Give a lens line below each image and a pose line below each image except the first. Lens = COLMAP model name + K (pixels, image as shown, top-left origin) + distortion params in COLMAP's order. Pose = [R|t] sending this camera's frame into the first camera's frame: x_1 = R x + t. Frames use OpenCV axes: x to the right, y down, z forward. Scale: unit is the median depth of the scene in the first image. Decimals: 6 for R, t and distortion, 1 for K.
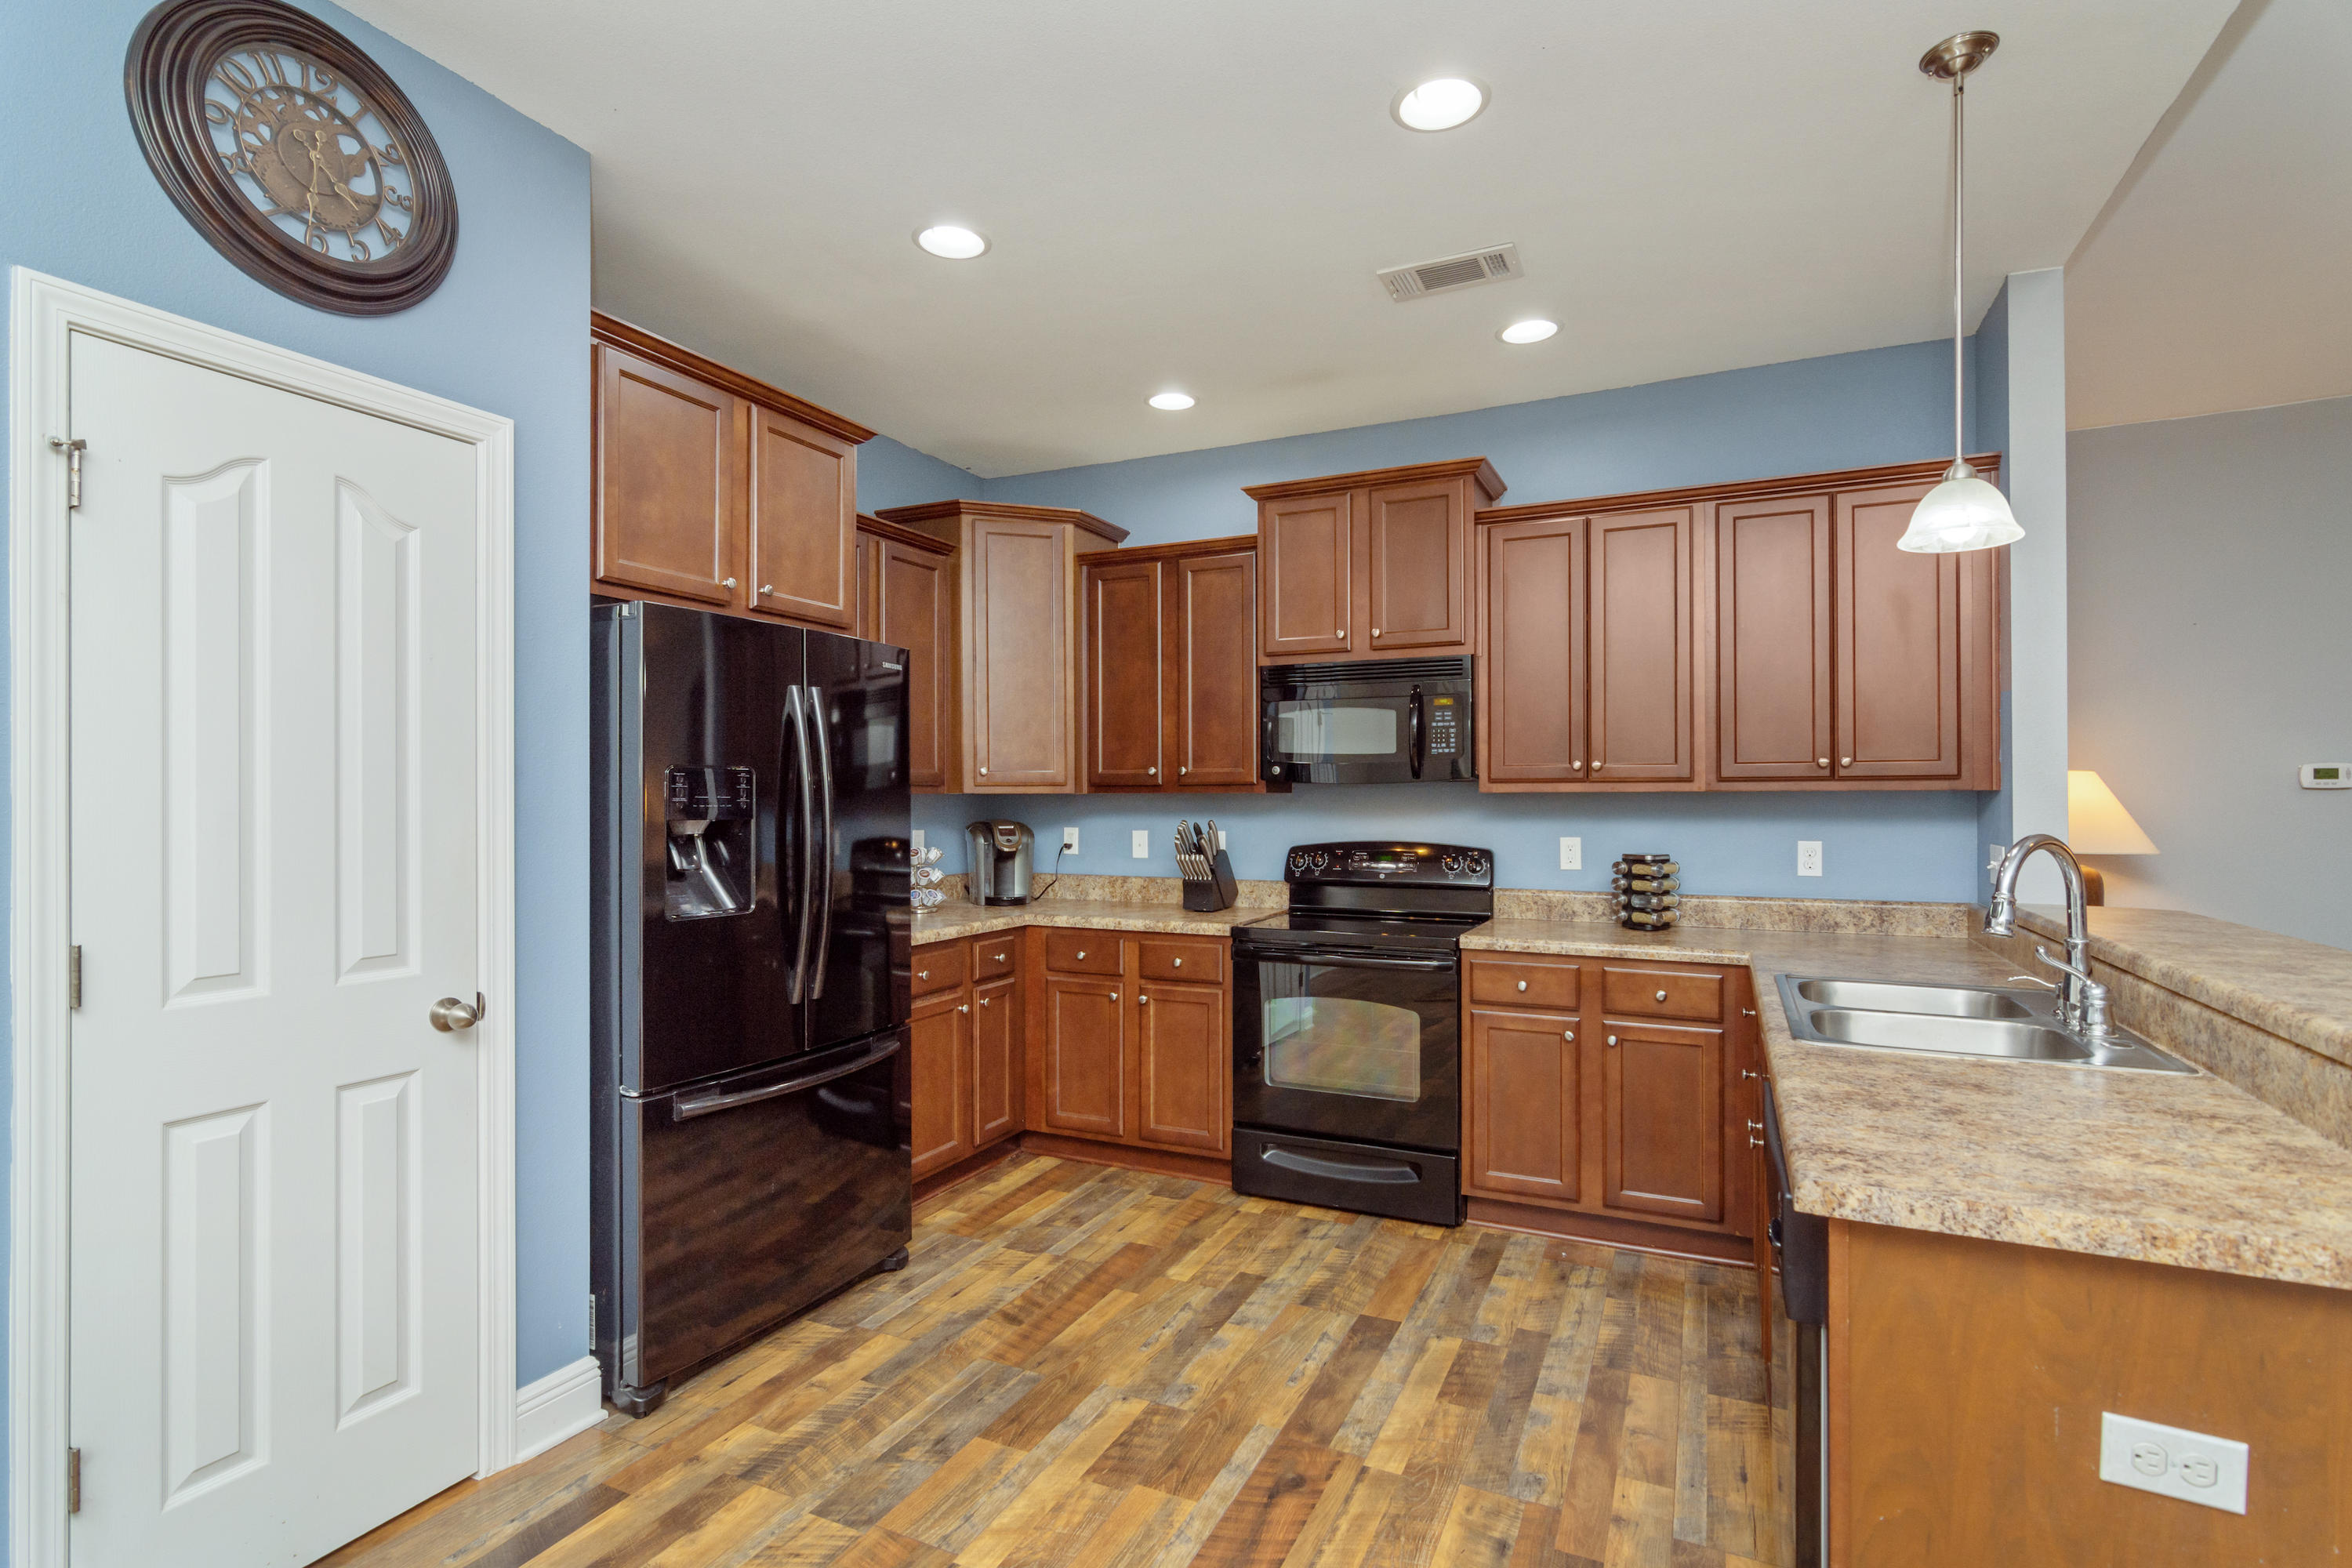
lens RADIAL K [[1153.3, 0, 1180.7], [0, 1153.3, 791.0], [0, 0, 1]] dist [0.000653, 0.000807]
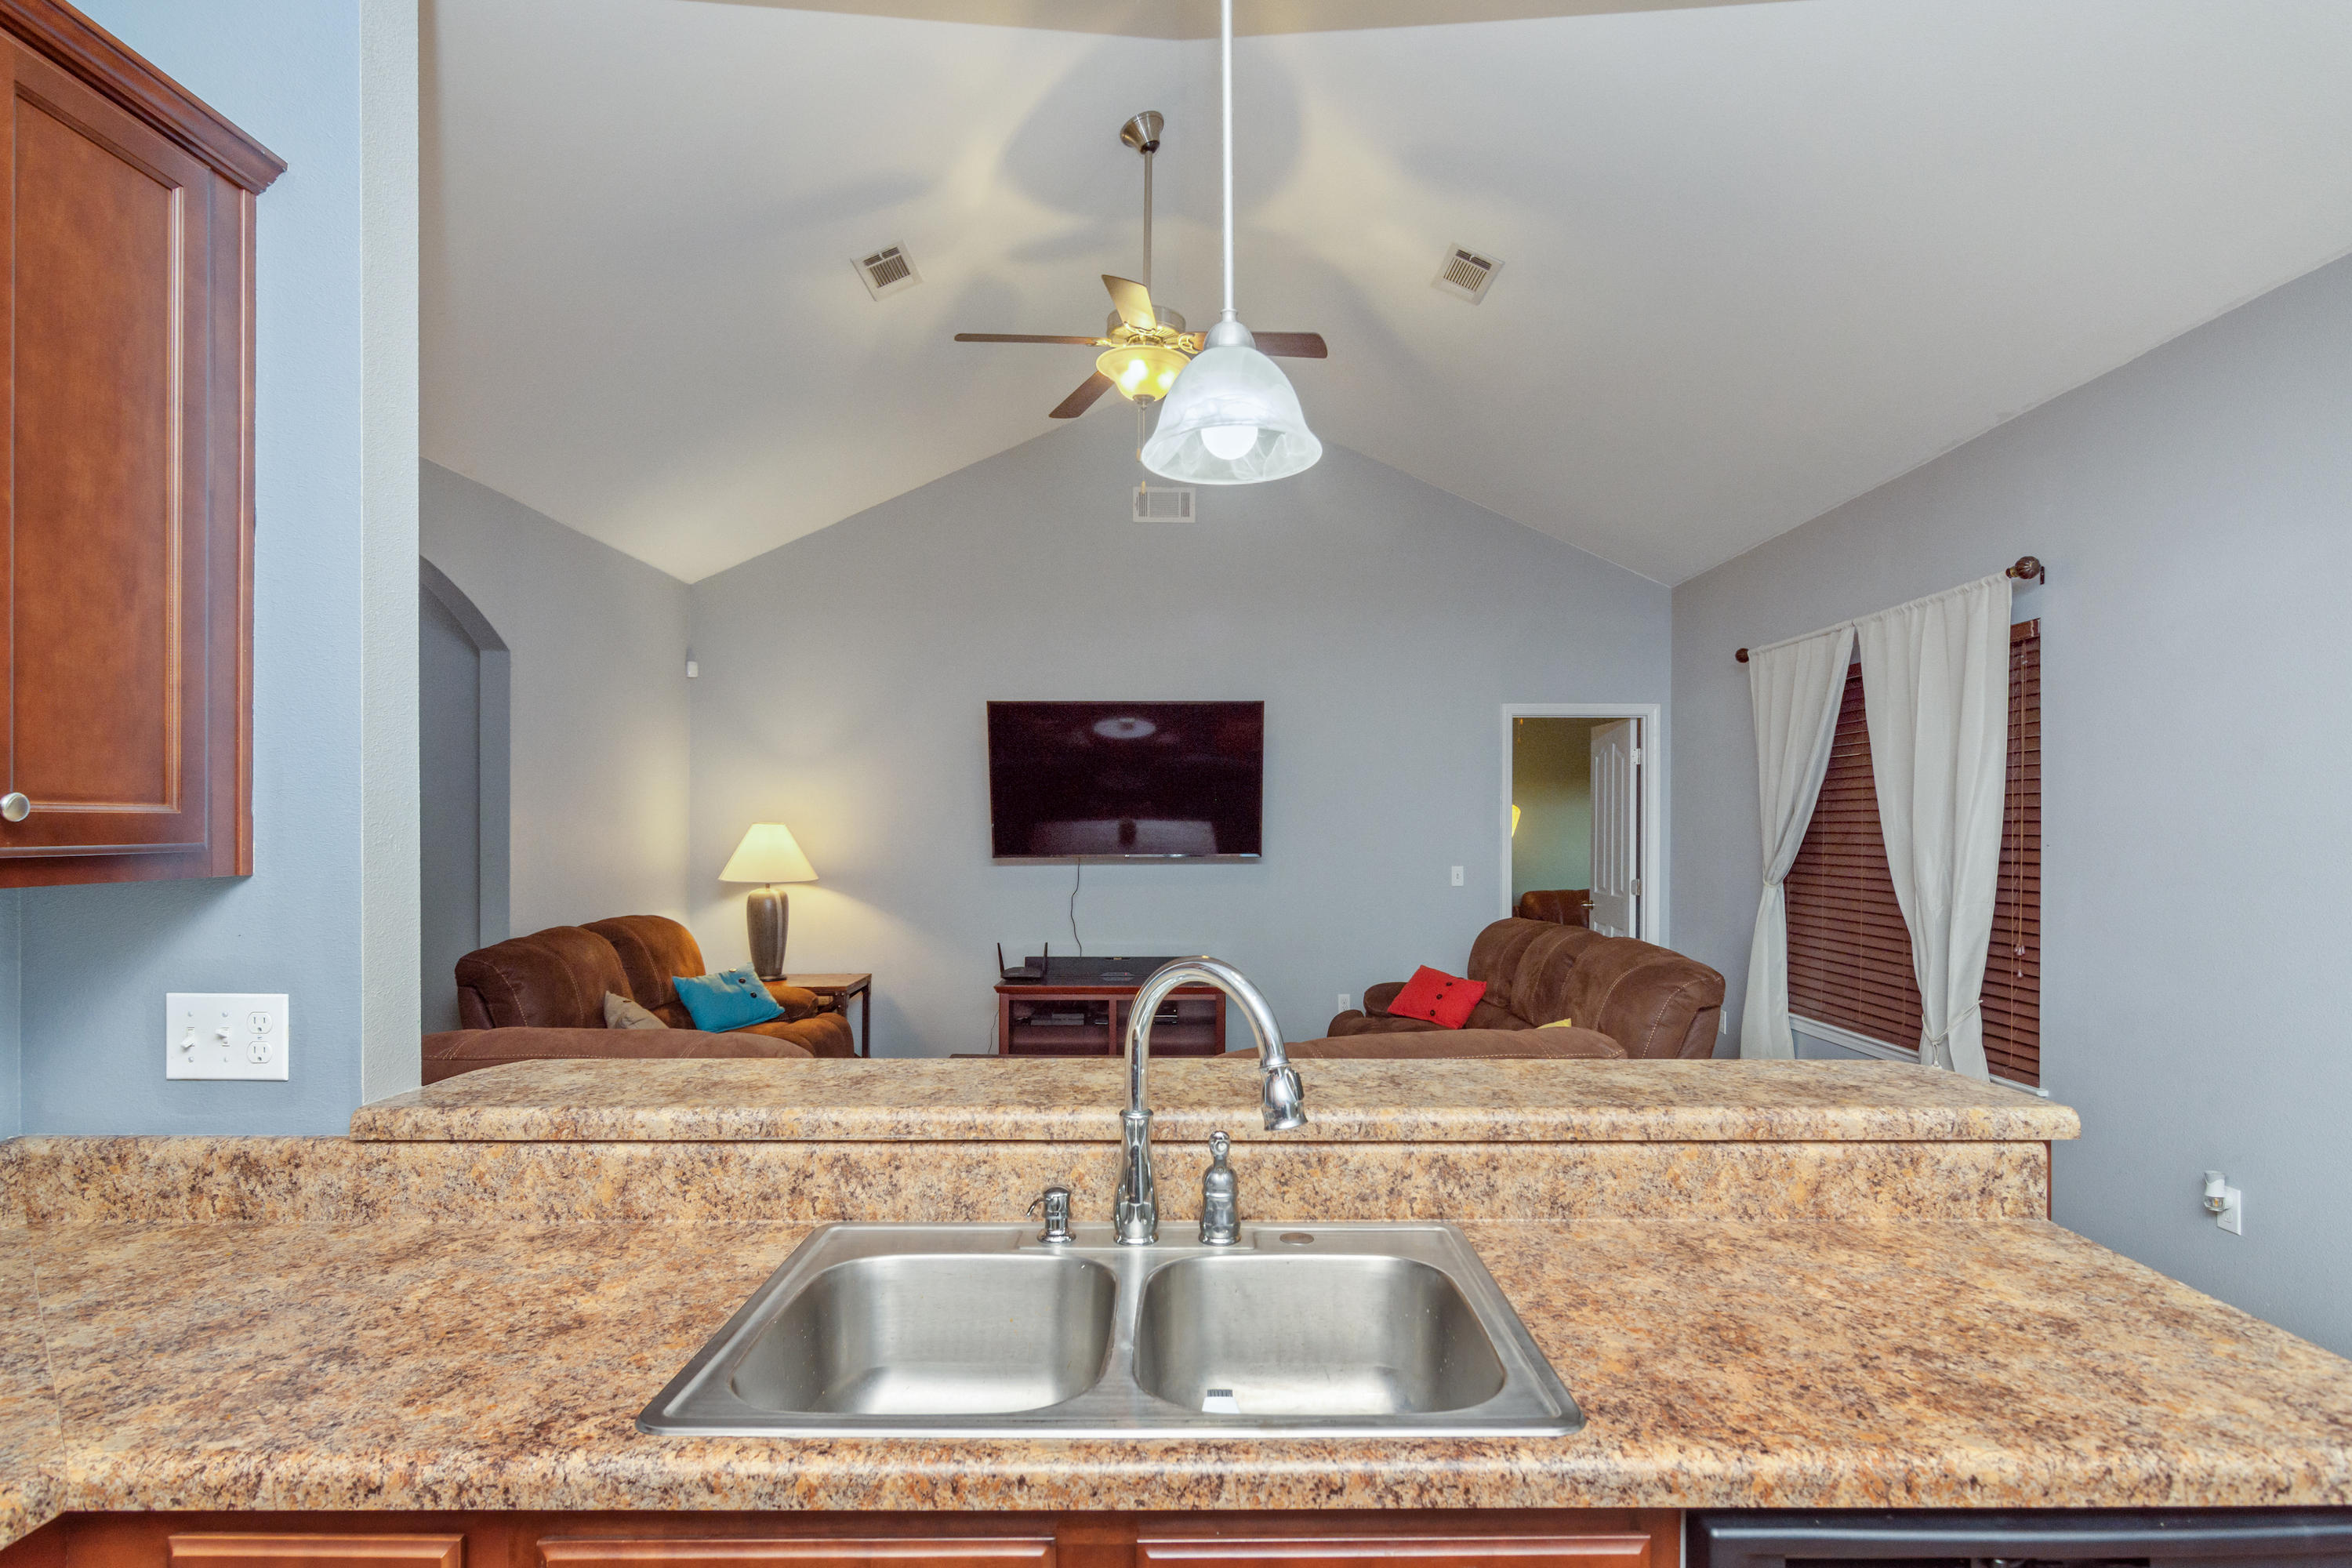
lens RADIAL K [[1218.6, 0, 1184.4], [0, 1218.6, 835.5], [0, 0, 1]] dist [-0.003786, 0.000003]
pose [[-0.423367, -0.007564, 0.905927, 0.091162], [-0.006537, 0.999965, 0.005294, -0.020884], [-0.905935, -0.003681, -0.423401, 0.826534]]
